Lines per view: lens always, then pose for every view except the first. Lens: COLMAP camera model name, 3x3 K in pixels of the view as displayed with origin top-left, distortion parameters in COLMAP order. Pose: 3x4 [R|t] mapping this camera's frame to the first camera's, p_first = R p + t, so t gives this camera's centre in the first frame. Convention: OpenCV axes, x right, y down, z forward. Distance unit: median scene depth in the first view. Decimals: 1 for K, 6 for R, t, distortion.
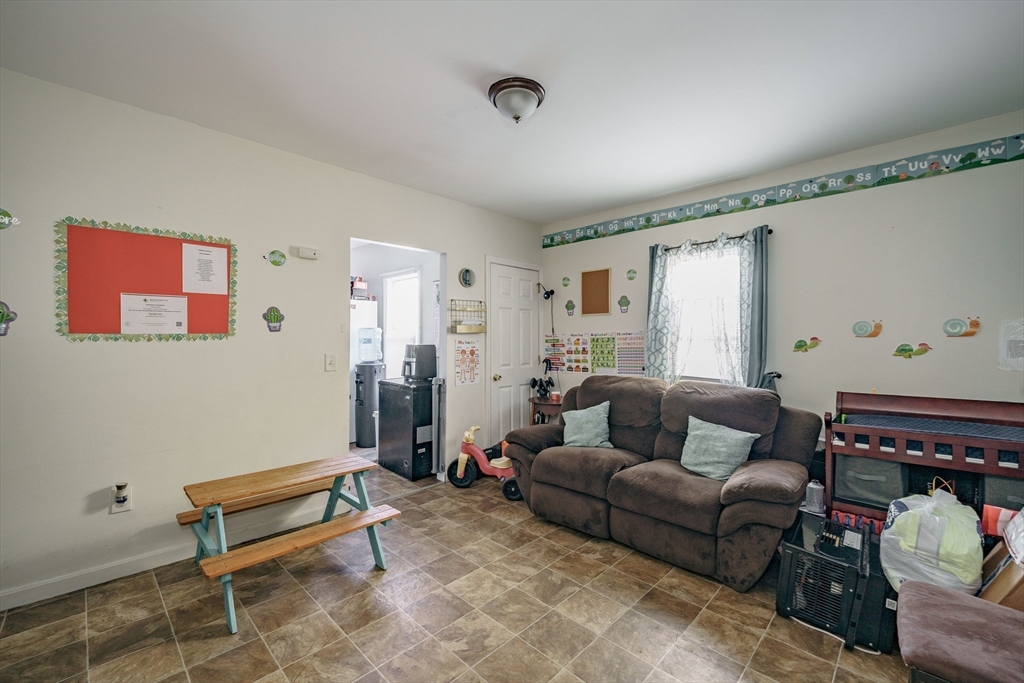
lens RADIAL K [[419.4, 0, 514.8], [0, 419.4, 339.0], [0, 0, 1]] dist [-0.000973, -0.000062]
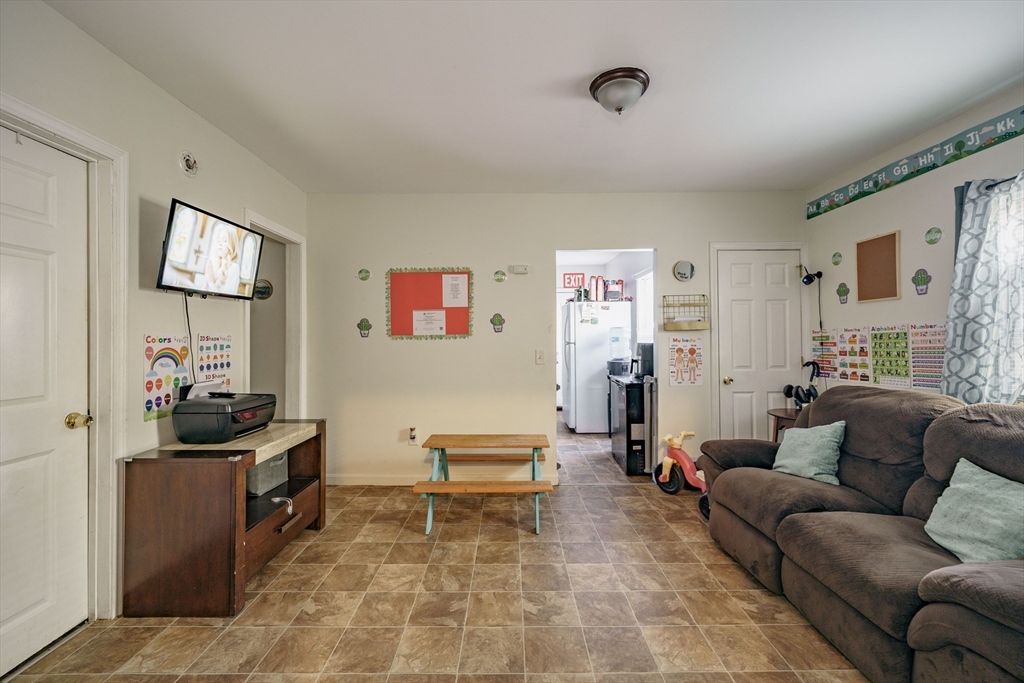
lens RADIAL K [[419.4, 0, 512.0], [0, 419.4, 335.8], [0, 0, 1]] dist [-0.000973, -0.000062]
pose [[0.703684, -0.011406, -0.710421, 0.352297], [0.007101, 0.999934, -0.009021, 0.005017], [0.710477, 0.001304, 0.703719, 0.092847]]
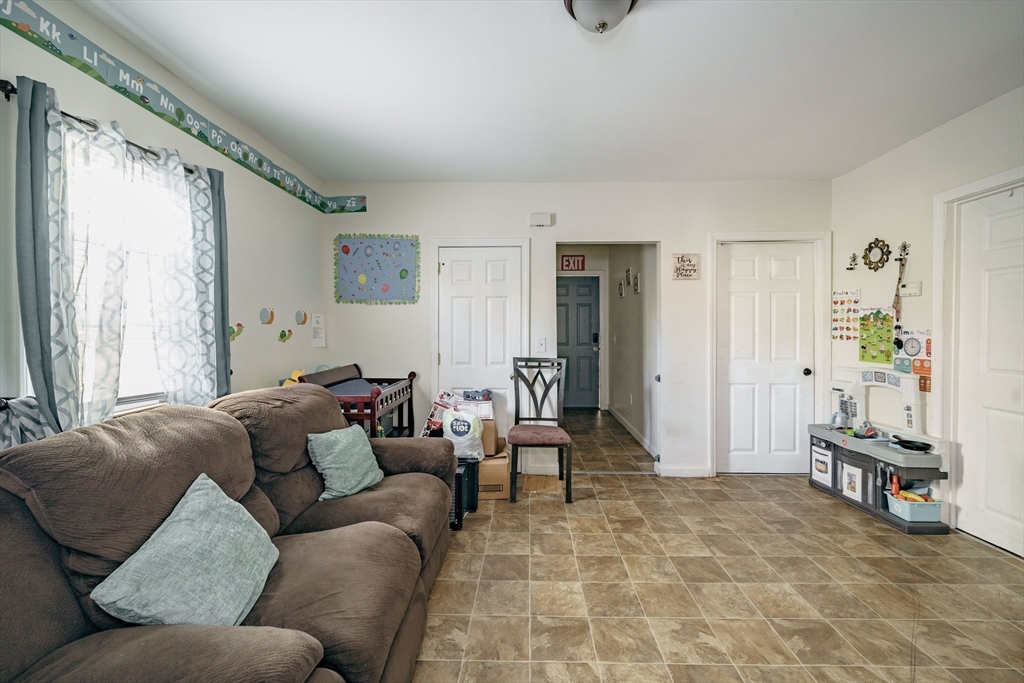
lens RADIAL K [[427.4, 0, 512.3], [0, 427.4, 333.1], [0, 0, 1]] dist [0.000631, 0.000201]
pose [[-0.674956, -0.010638, 0.737781, -0.307902], [-0.006209, 0.999943, 0.008737, 0.003979], [-0.737832, 0.001317, -0.674983, 1.112113]]
